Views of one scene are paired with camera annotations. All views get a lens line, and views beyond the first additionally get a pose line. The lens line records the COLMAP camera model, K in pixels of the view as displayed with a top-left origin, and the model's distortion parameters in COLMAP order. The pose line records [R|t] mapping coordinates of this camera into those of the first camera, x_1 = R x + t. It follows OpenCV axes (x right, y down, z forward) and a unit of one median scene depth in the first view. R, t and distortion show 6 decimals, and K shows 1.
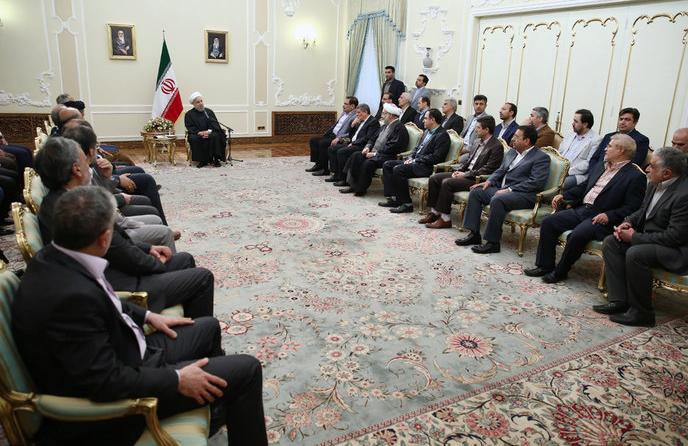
lens RADIAL K [[510.5, 0, 350.8], [0, 510.5, 218.0], [0, 0, 1]] dist [-0.085854, 0.054300]
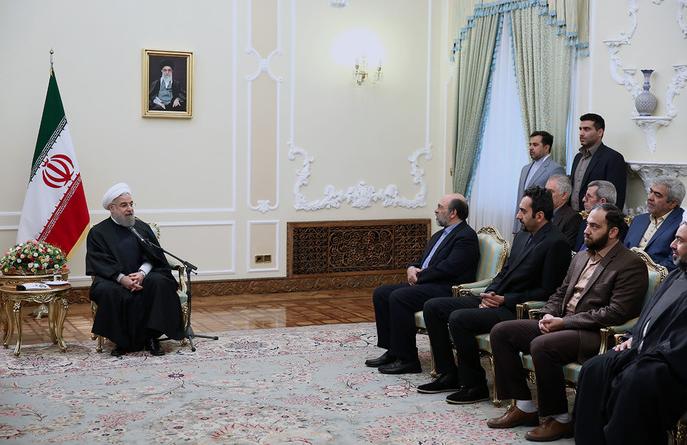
lens RADIAL K [[1070.2, 0, 340.9], [0, 1070.2, 225.9], [0, 0, 1]] dist [0.130455, 0.000000]
pose [[0.995279, -0.020284, -0.094908, -0.023912], [0.001717, 0.981442, -0.191750, -0.032341], [0.097036, 0.190682, 0.976844, 0.104226]]
